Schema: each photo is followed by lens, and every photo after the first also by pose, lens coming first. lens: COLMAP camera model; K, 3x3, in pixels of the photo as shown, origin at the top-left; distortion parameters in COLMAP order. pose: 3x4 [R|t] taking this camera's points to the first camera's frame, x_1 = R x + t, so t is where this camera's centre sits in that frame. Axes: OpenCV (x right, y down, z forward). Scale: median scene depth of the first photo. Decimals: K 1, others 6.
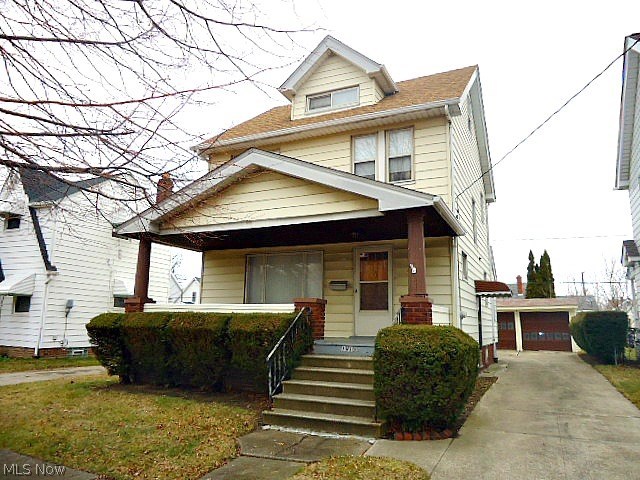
lens RADIAL K [[463.9, 0, 321.5], [0, 463.9, 238.2], [0, 0, 1]] dist [-0.009743, -0.000966]
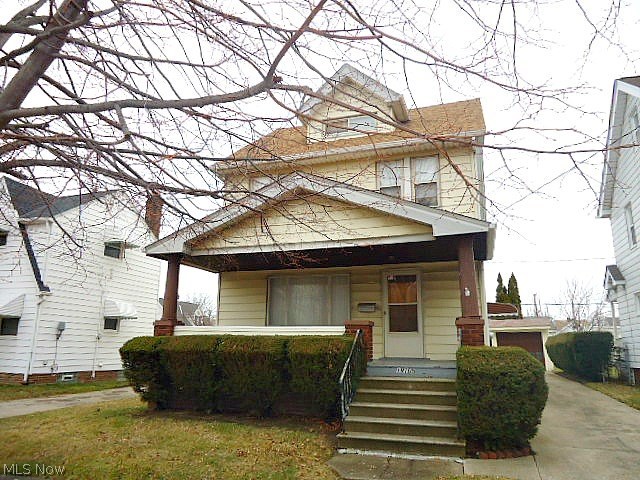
lens RADIAL K [[463.9, 0, 321.5], [0, 463.9, 238.2], [0, 0, 1]] dist [-0.009743, -0.000966]
pose [[0.994589, 0.016146, 0.102622, -0.173523], [-0.011667, 0.998959, -0.044096, -0.003831], [-0.103228, 0.042660, 0.993743, -0.005443]]
